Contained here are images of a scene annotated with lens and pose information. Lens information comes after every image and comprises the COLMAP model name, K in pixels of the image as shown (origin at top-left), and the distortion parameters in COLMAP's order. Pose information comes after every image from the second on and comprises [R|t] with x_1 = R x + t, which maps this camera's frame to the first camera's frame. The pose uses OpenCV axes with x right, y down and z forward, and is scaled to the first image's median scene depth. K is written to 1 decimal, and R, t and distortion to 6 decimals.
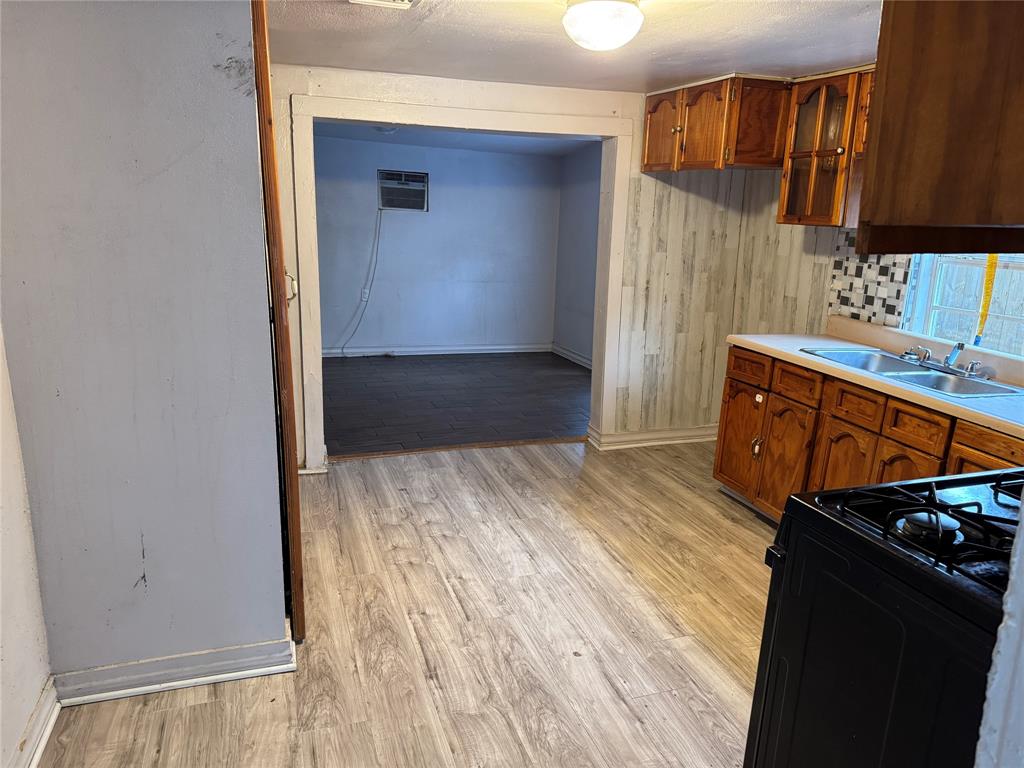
lens RADIAL K [[717.8, 0, 511.7], [0, 717.8, 390.6], [0, 0, 1]] dist [0.063062, -0.088497]
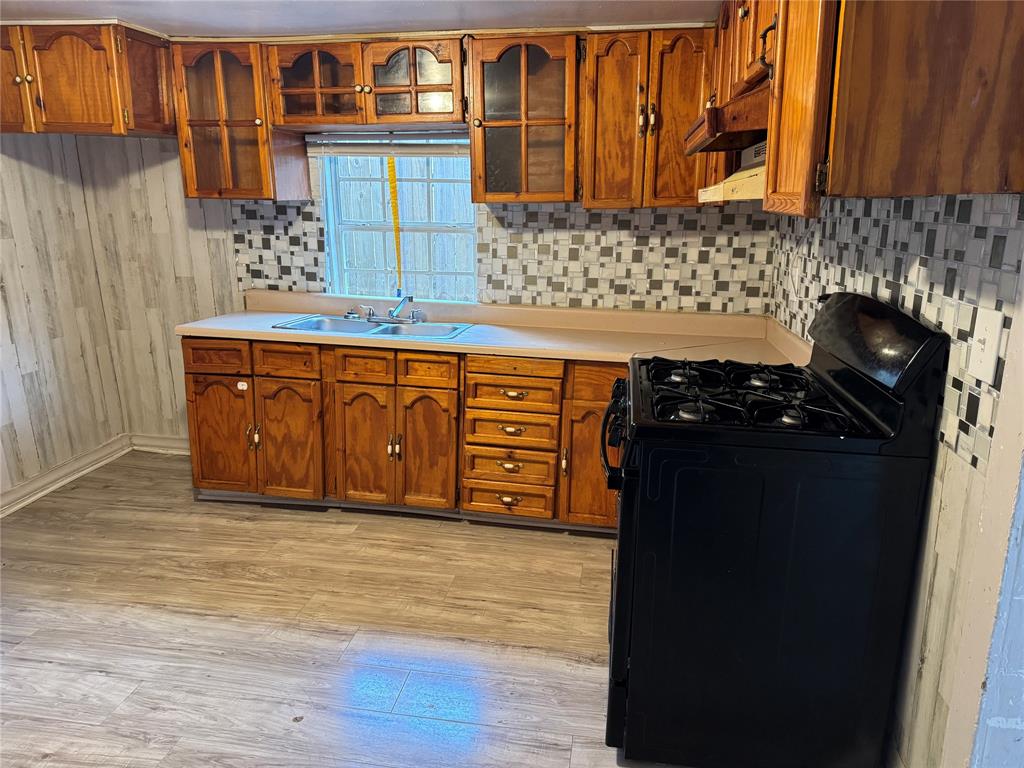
lens RADIAL K [[717.8, 0, 509.3], [0, 717.8, 390.8], [0, 0, 1]] dist [0.063062, -0.088497]
pose [[0.465373, -0.252572, 0.848313, -0.294077], [0.218565, 0.961534, 0.166380, -0.063541], [-0.857705, 0.107983, 0.502675, 0.231640]]
